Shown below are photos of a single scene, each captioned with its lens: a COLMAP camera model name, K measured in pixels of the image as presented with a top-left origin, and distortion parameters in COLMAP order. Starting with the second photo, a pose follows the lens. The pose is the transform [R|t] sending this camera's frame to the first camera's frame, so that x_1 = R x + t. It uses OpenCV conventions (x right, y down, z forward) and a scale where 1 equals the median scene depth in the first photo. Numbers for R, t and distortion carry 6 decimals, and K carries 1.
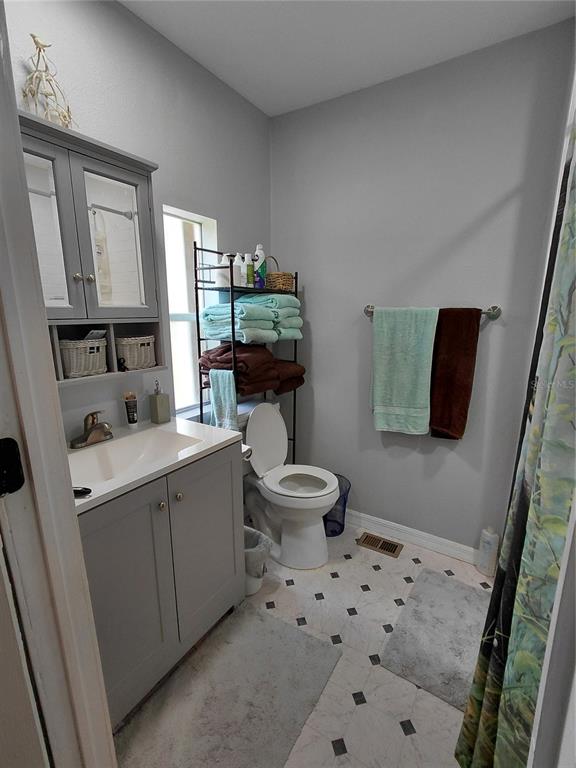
lens RADIAL K [[356.0, 0, 286.5], [0, 356.0, 391.6], [0, 0, 1]] dist [-0.003836, 0.001382]
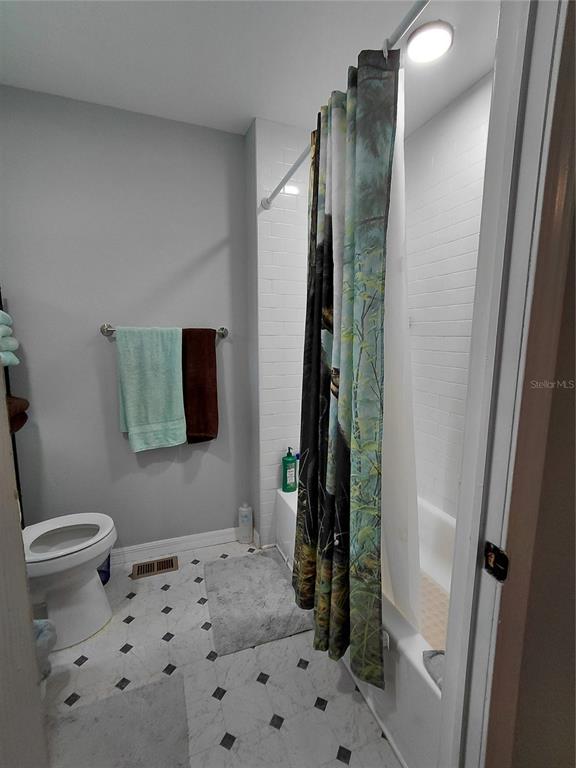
lens RADIAL K [[354.6, 0, 302.8], [0, 354.6, 387.5], [0, 0, 1]] dist [-0.012385, 0.001176]
pose [[0.594654, -0.115837, 0.795593, -0.237151], [0.172001, 0.984985, 0.014853, -0.000343], [-0.785368, 0.128010, 0.605649, 0.039279]]
